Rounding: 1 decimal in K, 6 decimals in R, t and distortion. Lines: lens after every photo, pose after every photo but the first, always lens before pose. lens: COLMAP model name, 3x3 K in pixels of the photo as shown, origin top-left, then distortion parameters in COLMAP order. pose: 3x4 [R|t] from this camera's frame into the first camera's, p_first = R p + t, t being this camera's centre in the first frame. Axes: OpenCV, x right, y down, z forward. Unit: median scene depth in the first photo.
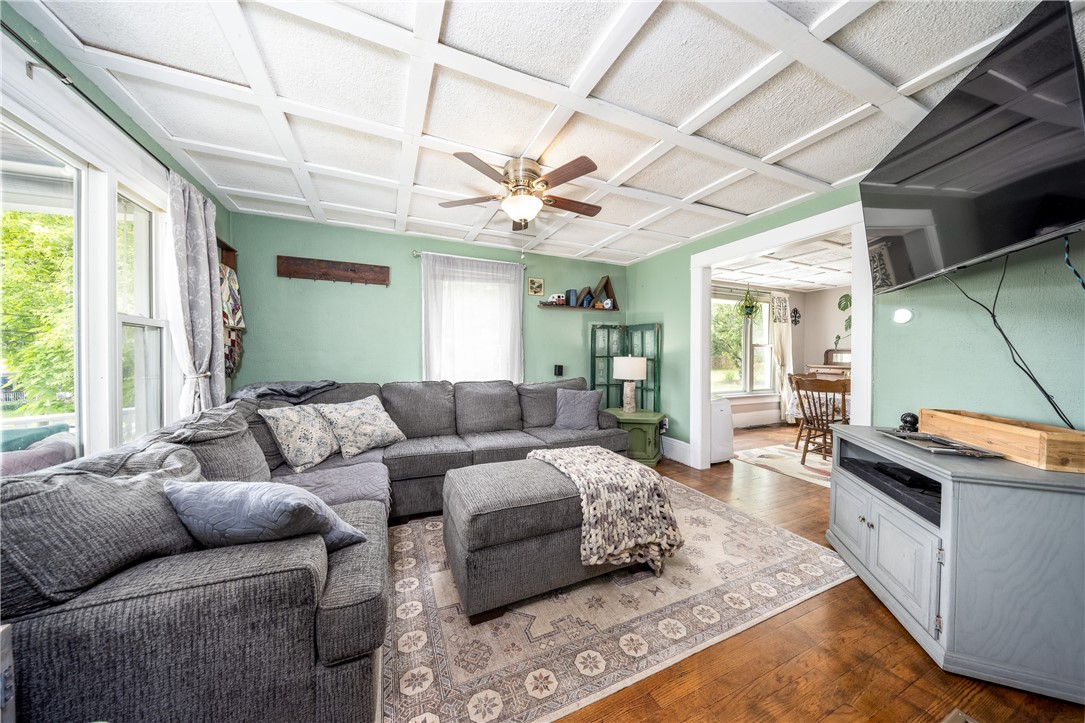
lens RADIAL K [[346.2, 0, 538.8], [0, 346.2, 355.3], [0, 0, 1]] dist [-0.000253, -0.000003]
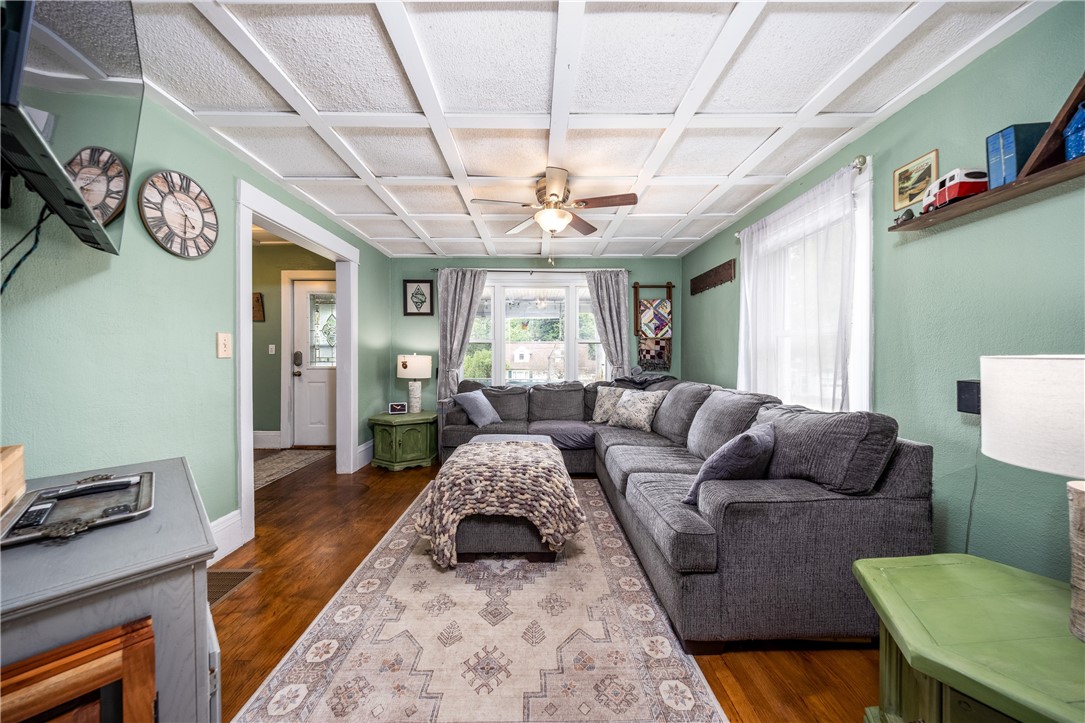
lens RADIAL K [[376.5, 0, 543.8], [0, 376.5, 357.2], [0, 0, 1]] dist [-0.002260, -0.000176]
pose [[-0.396893, -0.005392, -0.917849, 0.683200], [-0.001919, 0.999985, -0.005045, 0.011239], [0.917863, -0.000241, -0.396898, 0.940113]]
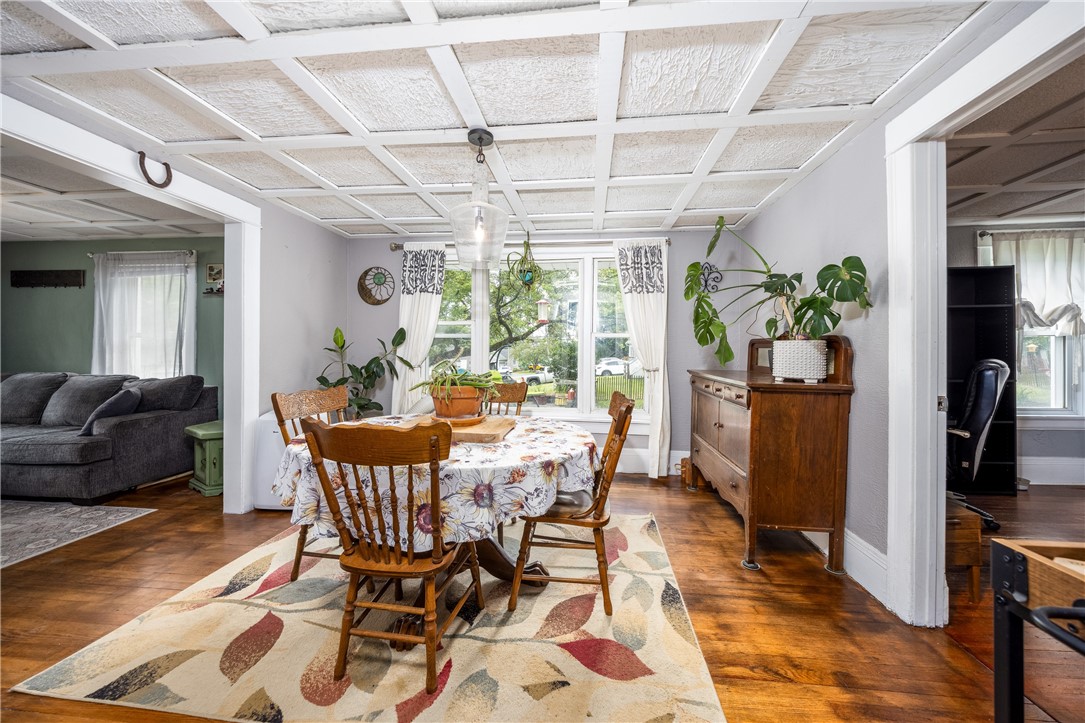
lens RADIAL K [[376.5, 0, 543.8], [0, 376.5, 357.2], [0, 0, 1]] dist [-0.002260, -0.000176]
pose [[0.862731, 0.008039, -0.505599, 1.479248], [-0.007675, 0.999967, 0.002804, 0.013039], [0.505604, 0.001461, 0.862764, 0.713797]]
